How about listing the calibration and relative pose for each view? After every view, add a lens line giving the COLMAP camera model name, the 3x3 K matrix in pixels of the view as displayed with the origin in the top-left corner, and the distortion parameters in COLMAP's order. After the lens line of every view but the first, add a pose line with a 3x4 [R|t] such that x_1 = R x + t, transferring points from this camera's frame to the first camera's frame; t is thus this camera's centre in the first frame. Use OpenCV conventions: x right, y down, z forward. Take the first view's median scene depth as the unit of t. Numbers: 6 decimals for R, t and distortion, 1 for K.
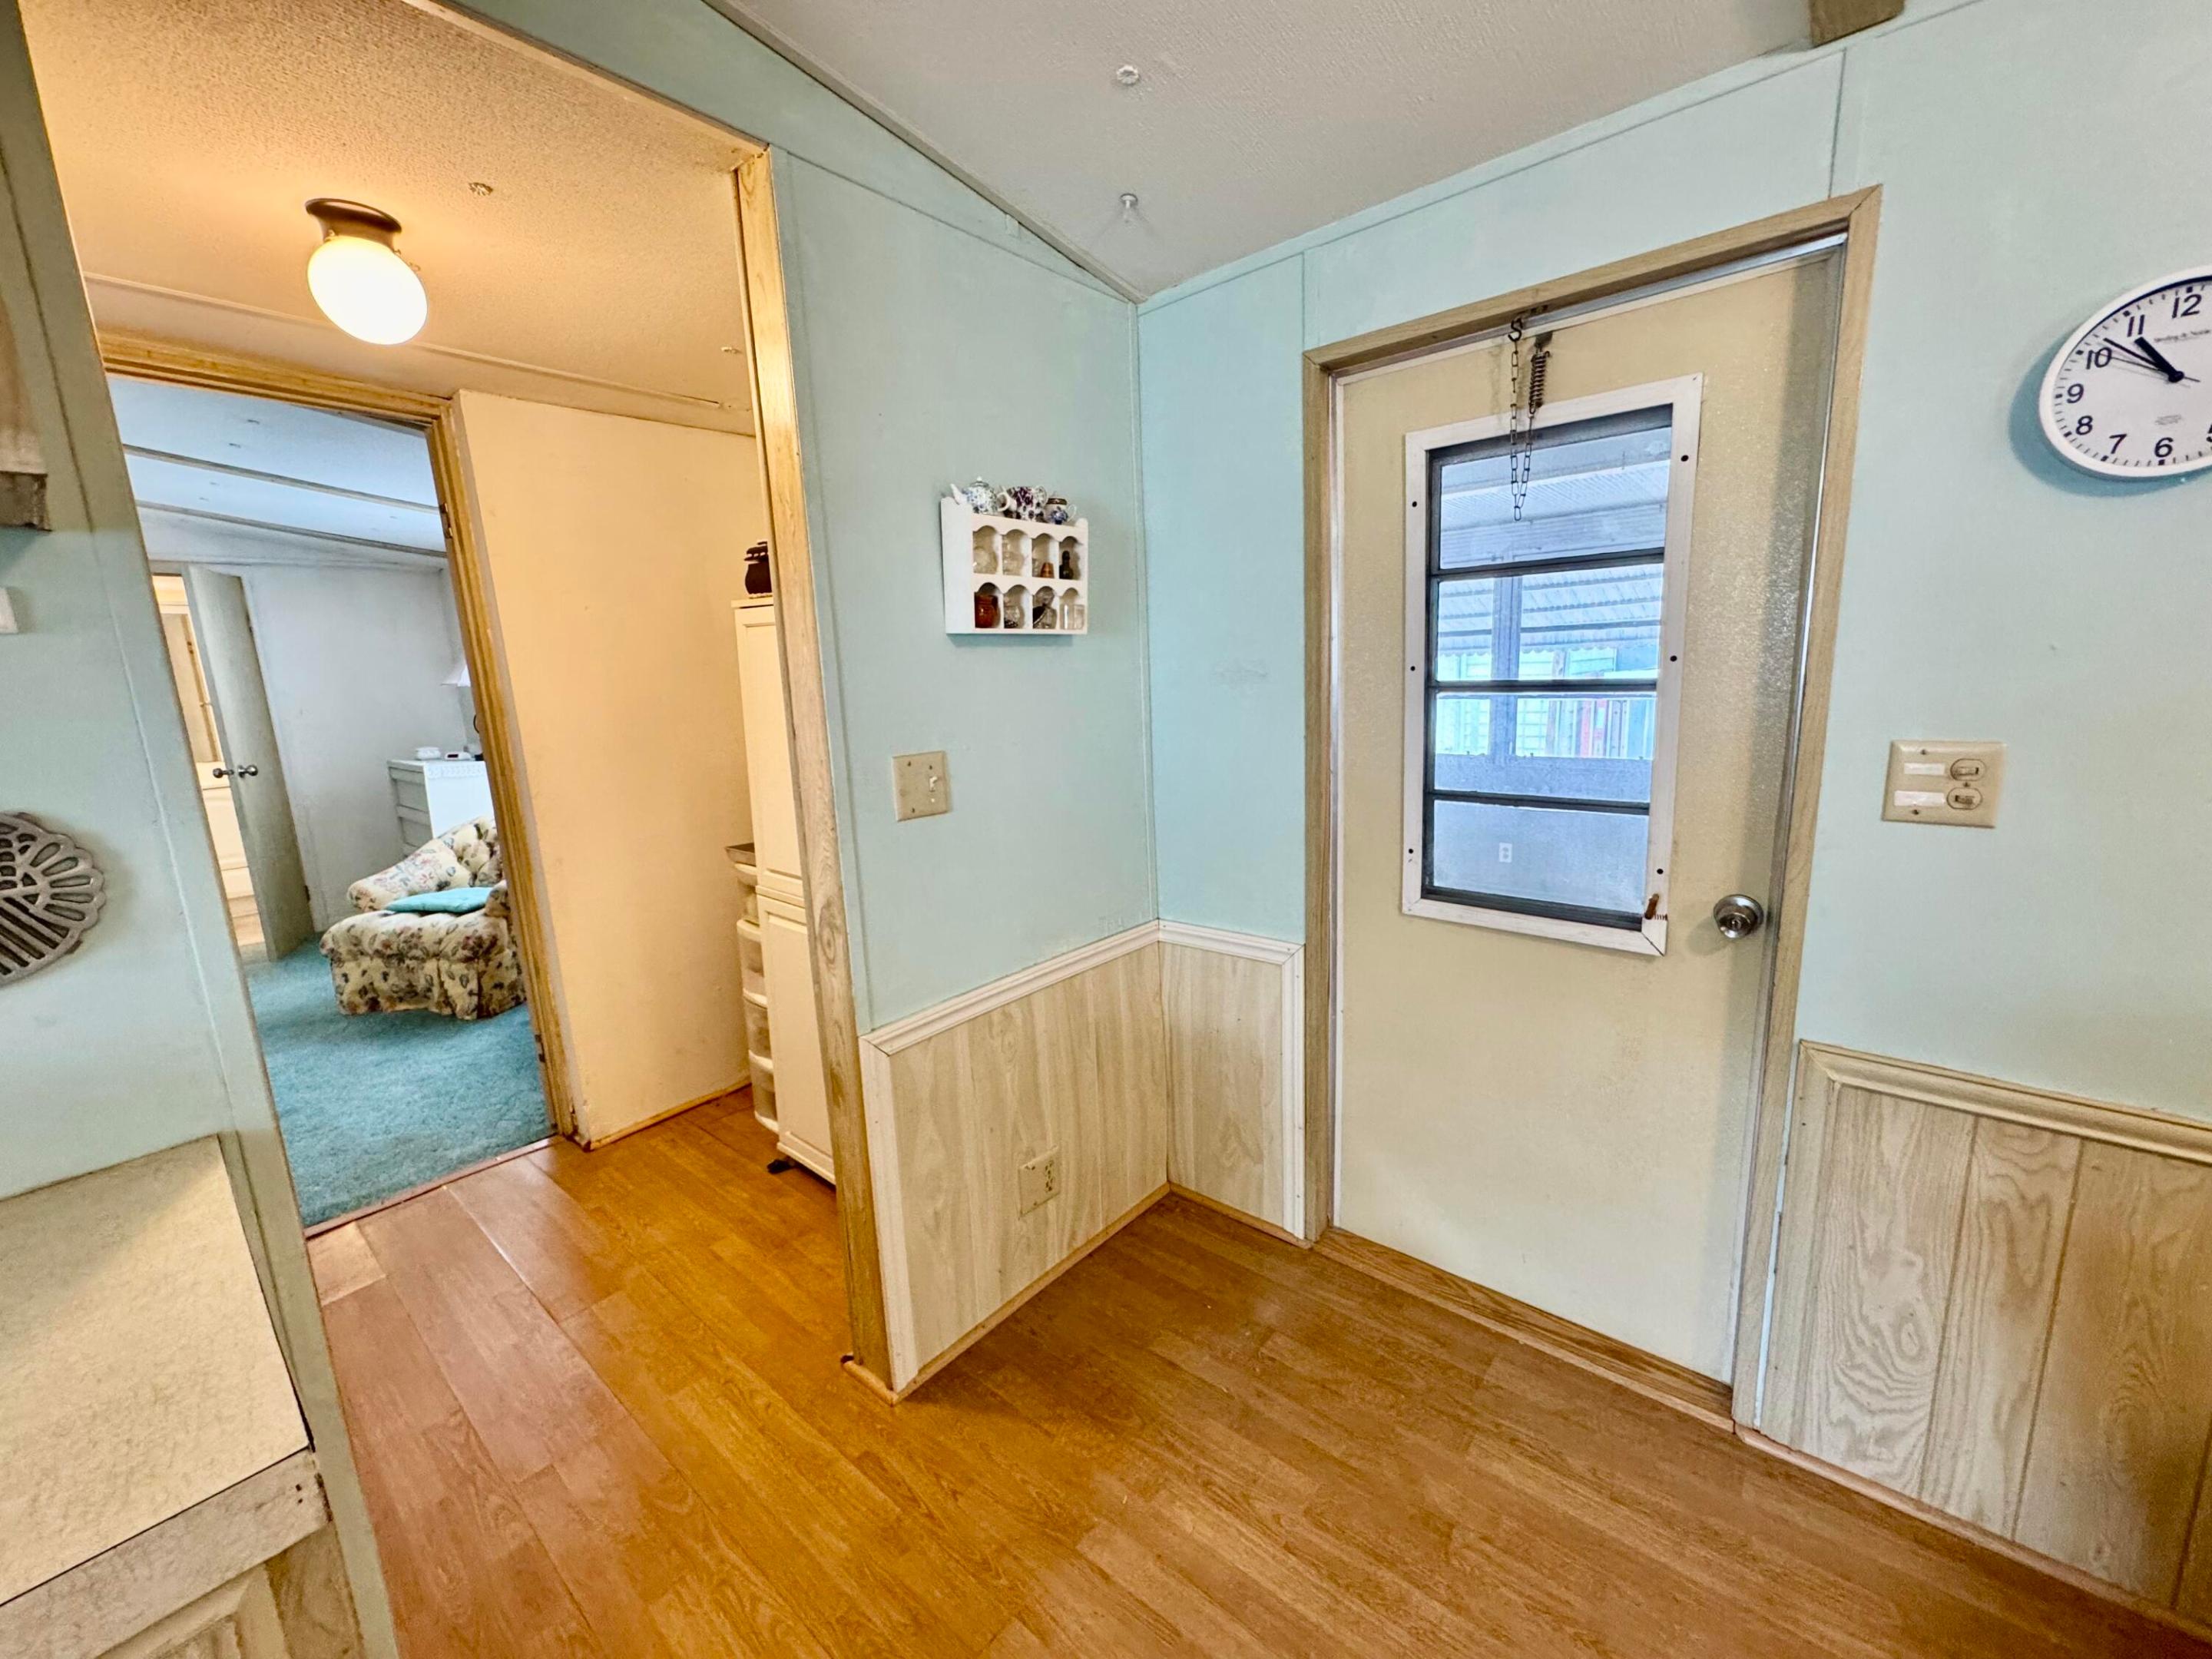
lens RADIAL K [[887.8, 0, 1114.3], [0, 887.8, 836.0], [0, 0, 1]] dist [-0.004026, 0.001488]
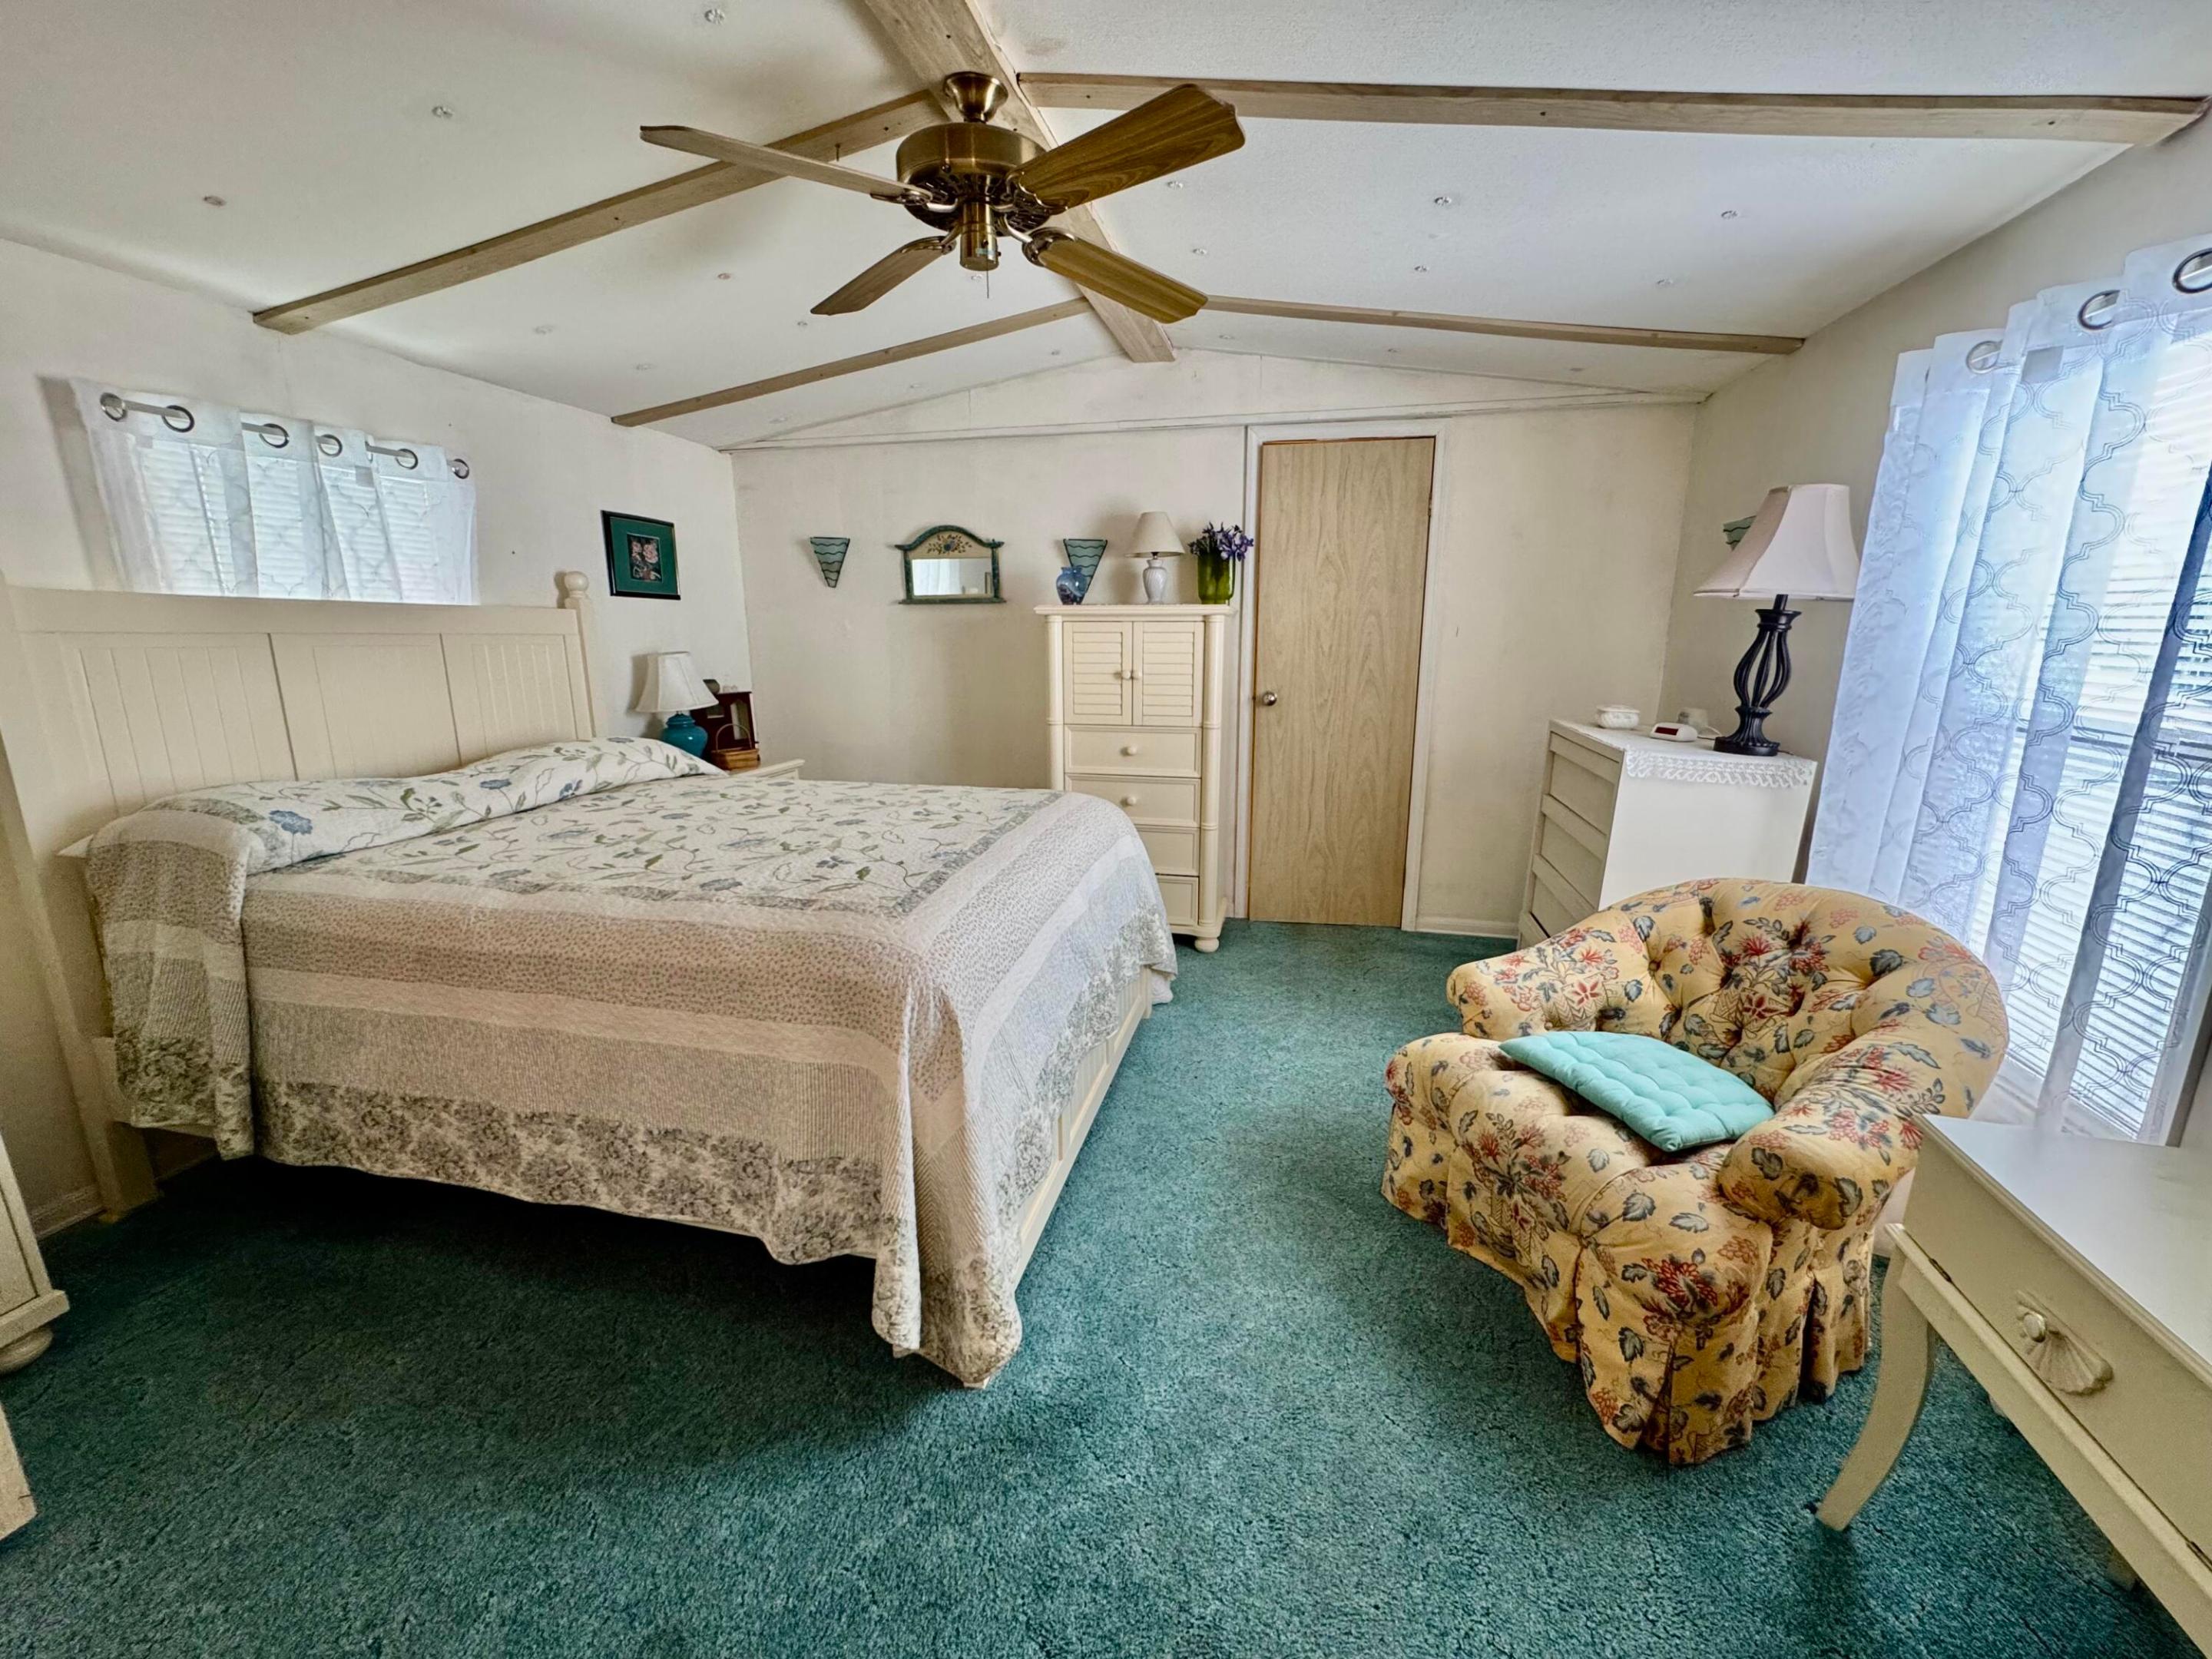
lens RADIAL K [[887.8, 0, 1107.7], [0, 887.8, 827.2], [0, 0, 1]] dist [-0.004026, 0.001488]
pose [[0.459509, 0.238679, -0.855502, -1.039225], [-0.180601, 0.968201, 0.173117, -0.157921], [0.869618, 0.074956, 0.488003, 1.095635]]
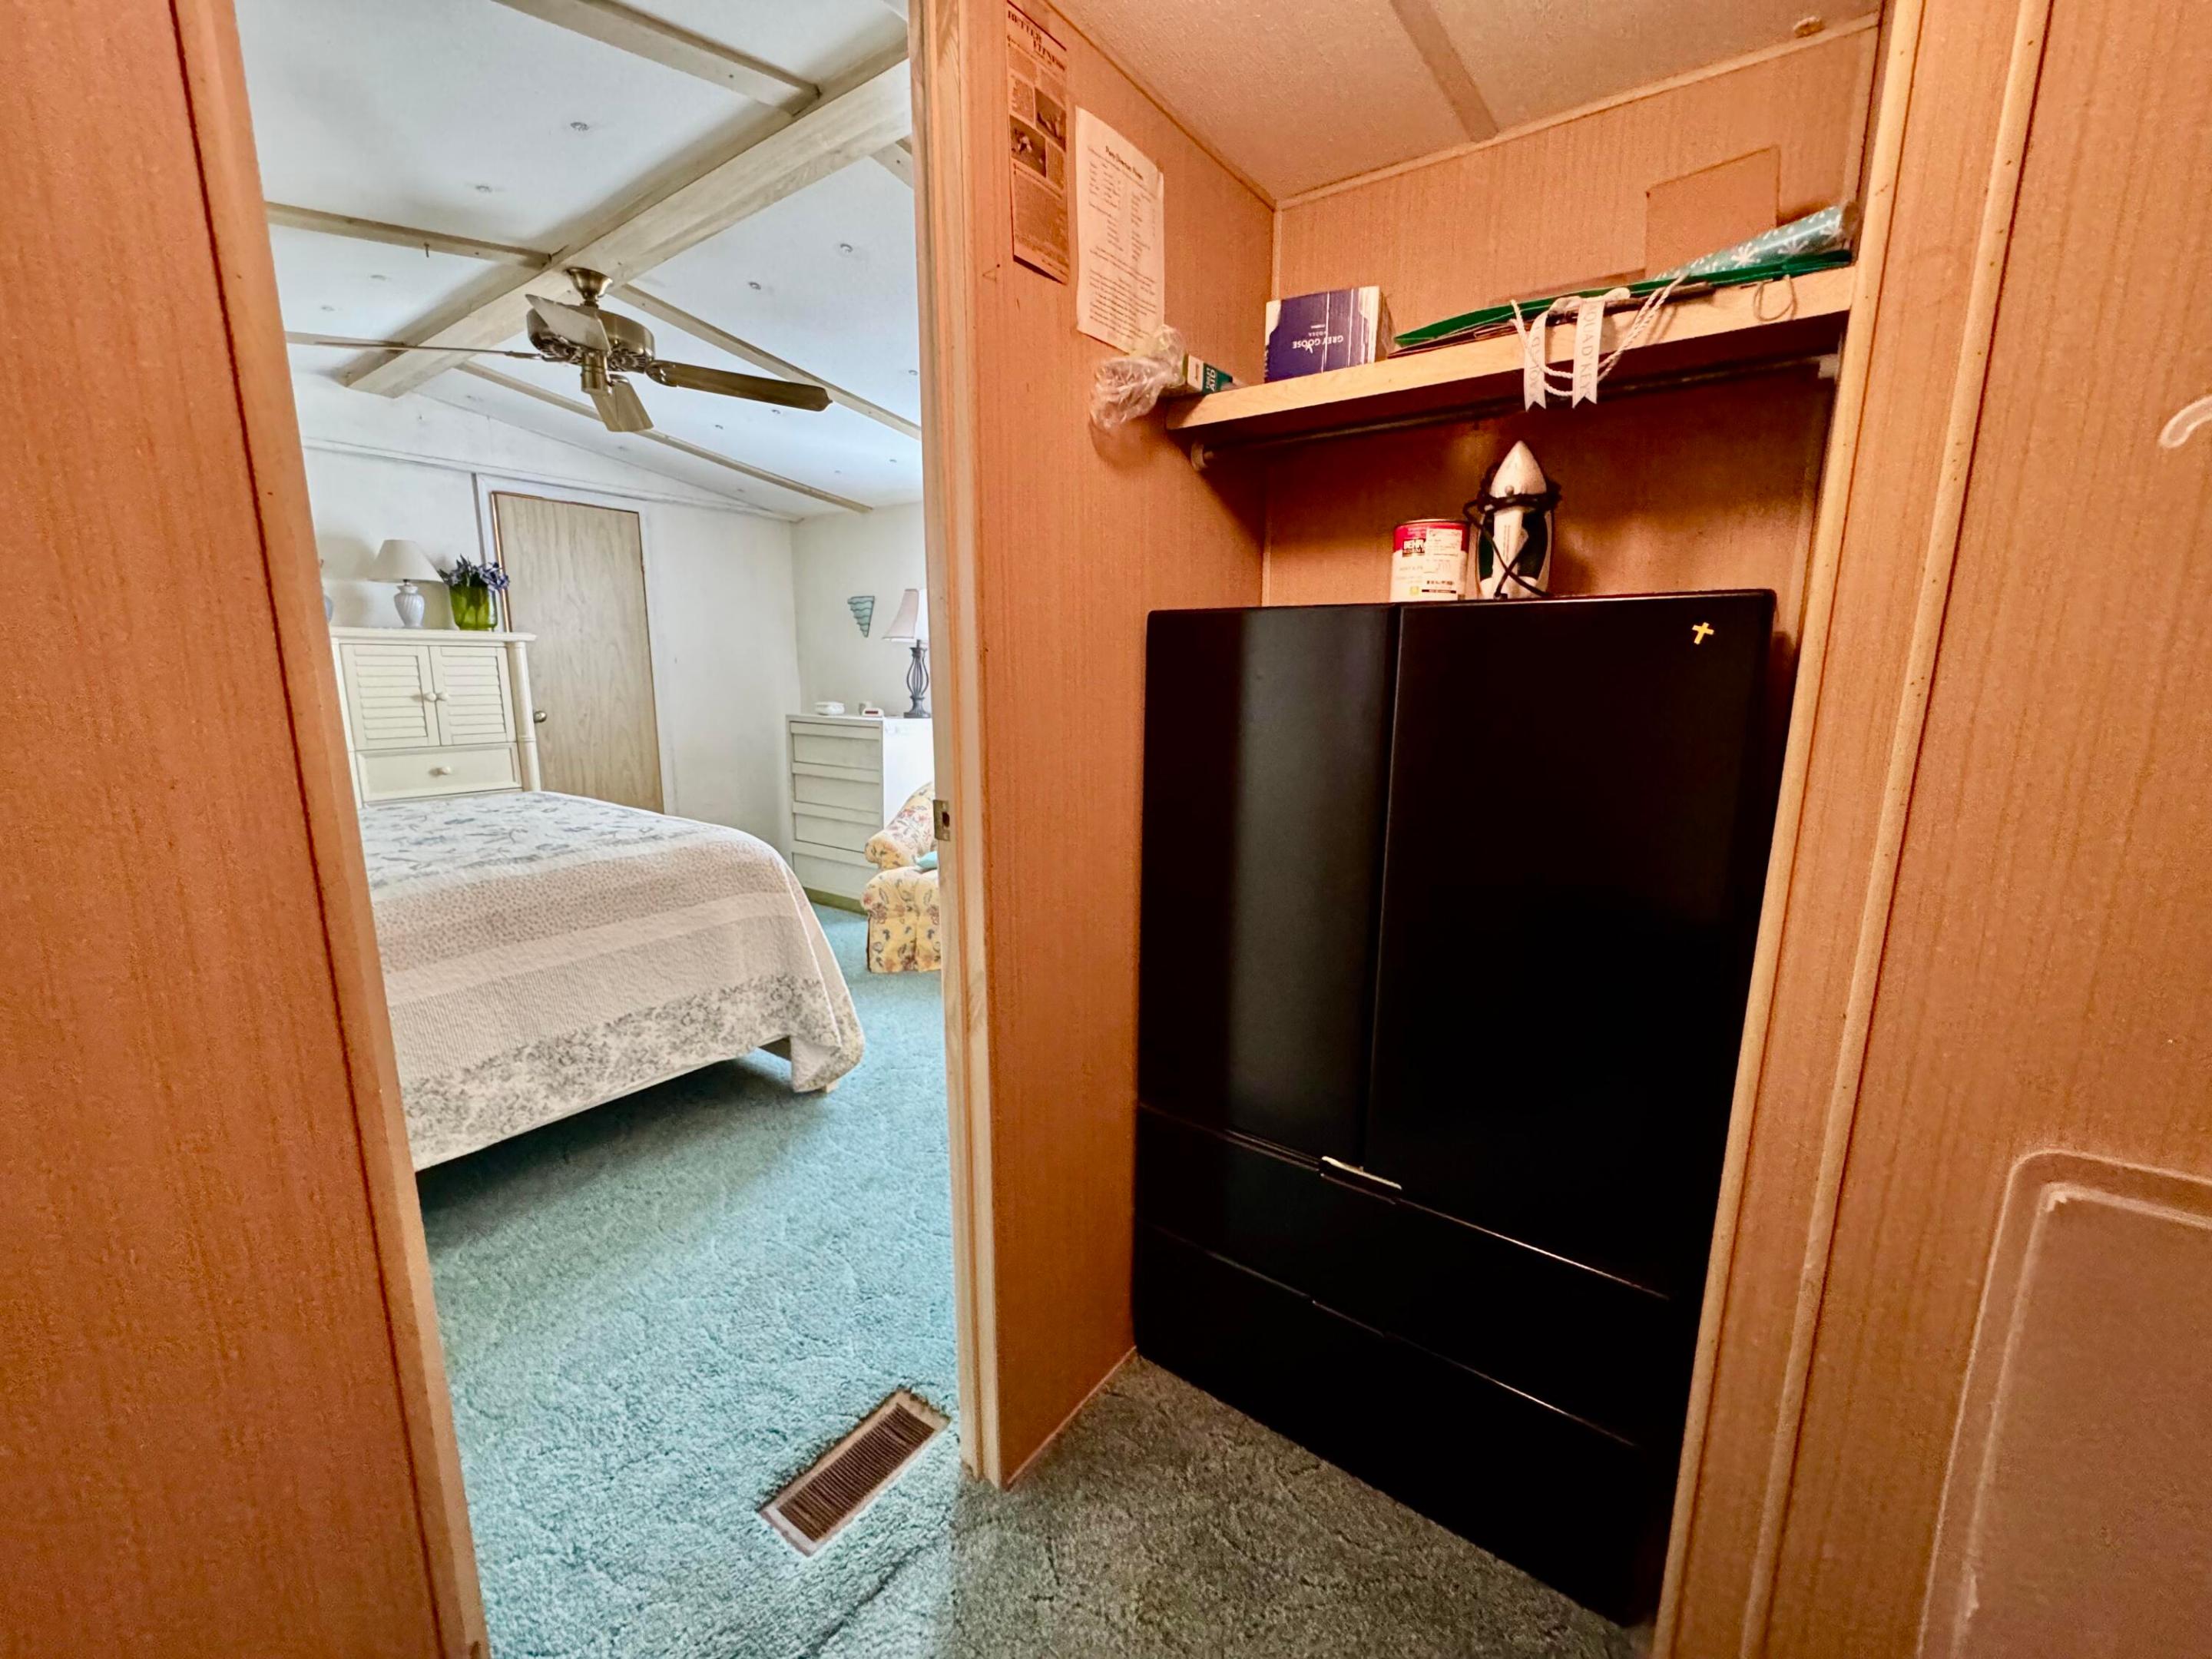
lens RADIAL K [[887.8, 0, 1106.2], [0, 887.8, 836.2], [0, 0, 1]] dist [-0.004026, 0.001488]
pose [[0.995740, 0.034967, 0.085319, -1.367211], [-0.035184, 0.999380, 0.001035, 0.083404], [-0.085230, -0.004032, 0.996353, 0.032669]]
